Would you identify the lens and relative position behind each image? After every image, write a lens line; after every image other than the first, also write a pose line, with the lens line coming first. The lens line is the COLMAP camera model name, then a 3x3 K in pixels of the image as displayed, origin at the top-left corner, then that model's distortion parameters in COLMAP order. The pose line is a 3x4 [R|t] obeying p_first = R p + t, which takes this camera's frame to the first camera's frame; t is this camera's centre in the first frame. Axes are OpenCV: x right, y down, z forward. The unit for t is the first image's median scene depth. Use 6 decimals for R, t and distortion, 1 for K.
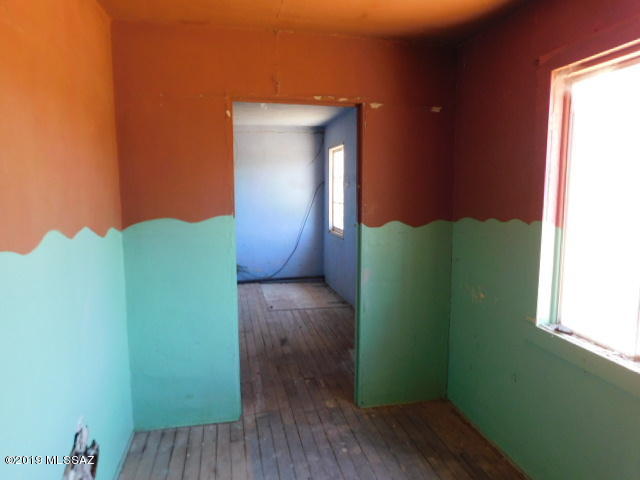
lens RADIAL K [[424.4, 0, 320.0], [0, 424.4, 240.0], [0, 0, 1]] dist [-0.038333, 0.000333]
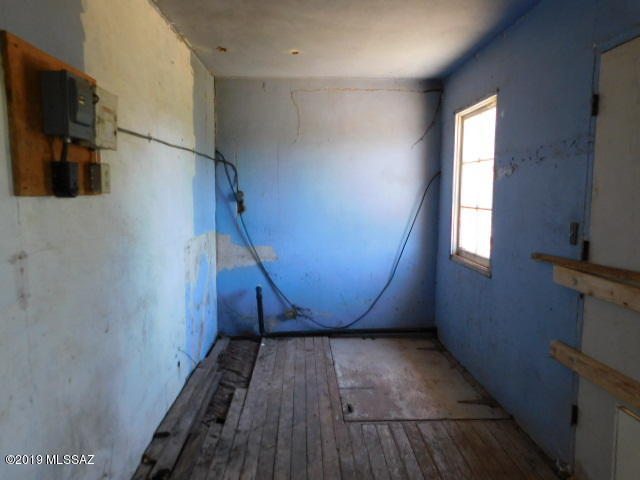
lens RADIAL K [[424.4, 0, 320.0], [0, 424.4, 240.0], [0, 0, 1]] dist [-0.038333, 0.000333]
pose [[0.984970, 0.023446, -0.171127, -0.058284], [-0.025525, 0.999625, -0.009959, -0.034478], [0.170829, 0.014178, 0.985199, 0.421843]]
